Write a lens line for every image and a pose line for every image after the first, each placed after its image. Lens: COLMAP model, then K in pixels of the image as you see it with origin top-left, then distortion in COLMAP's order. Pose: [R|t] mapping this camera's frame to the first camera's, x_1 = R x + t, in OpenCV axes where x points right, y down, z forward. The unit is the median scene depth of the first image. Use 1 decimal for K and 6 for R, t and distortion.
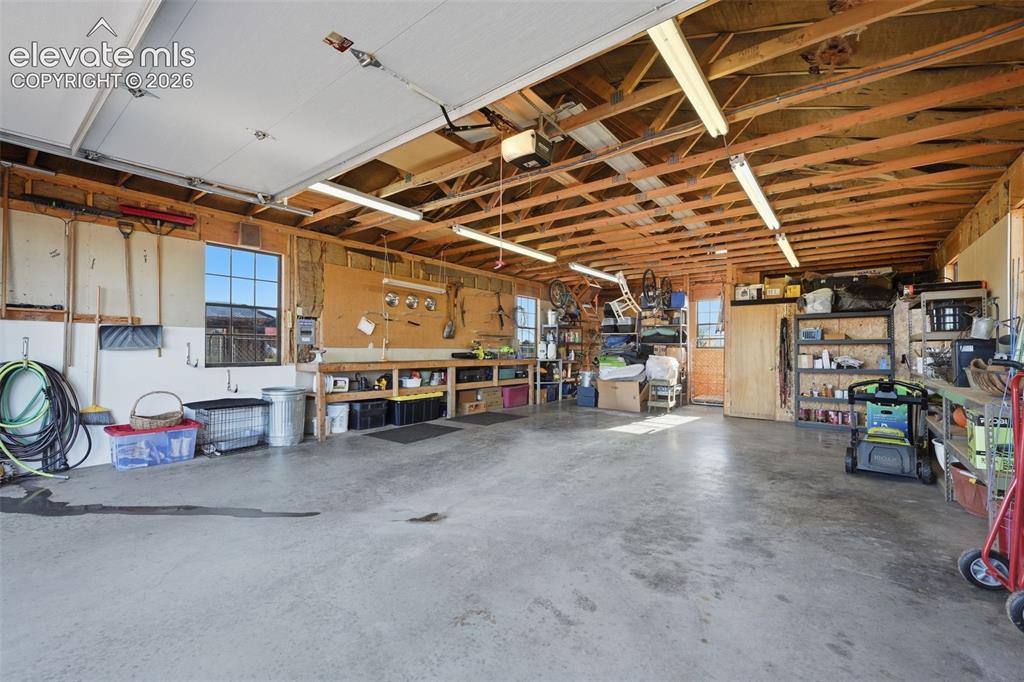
lens RADIAL K [[422.2, 0, 512.2], [0, 422.2, 345.6], [0, 0, 1]] dist [-0.001693, -0.000440]
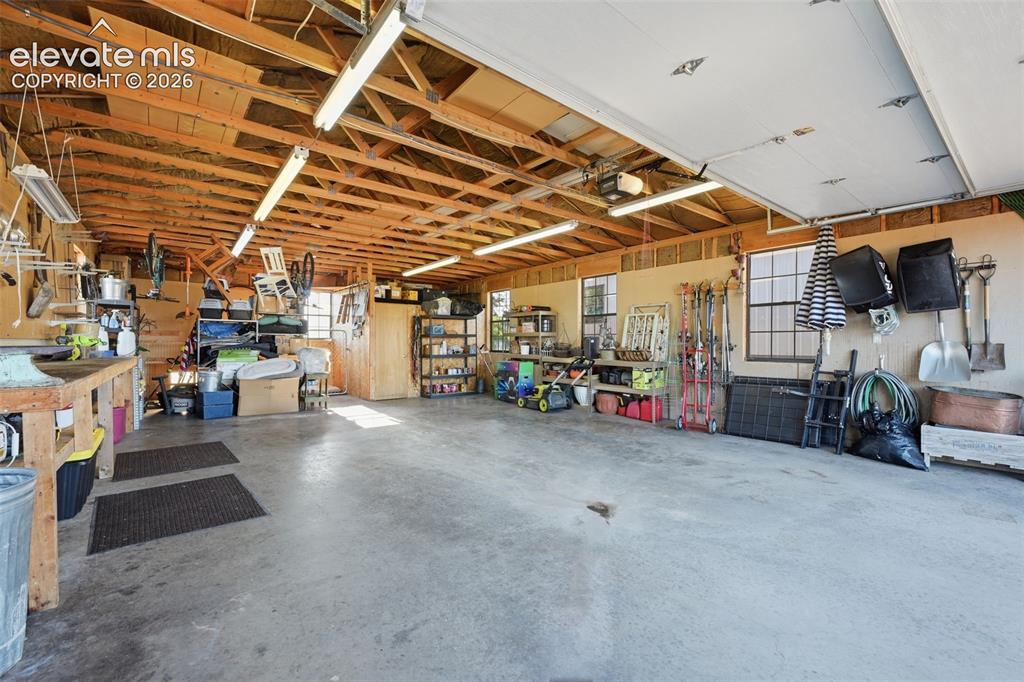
lens RADIAL K [[422.2, 0, 511.4], [0, 422.2, 343.4], [0, 0, 1]] dist [-0.001693, -0.000440]
pose [[0.235621, -0.007469, 0.971816, -0.914493], [-0.011727, 0.999876, 0.010528, 0.000564], [-0.971774, -0.013877, 0.235504, 0.722972]]
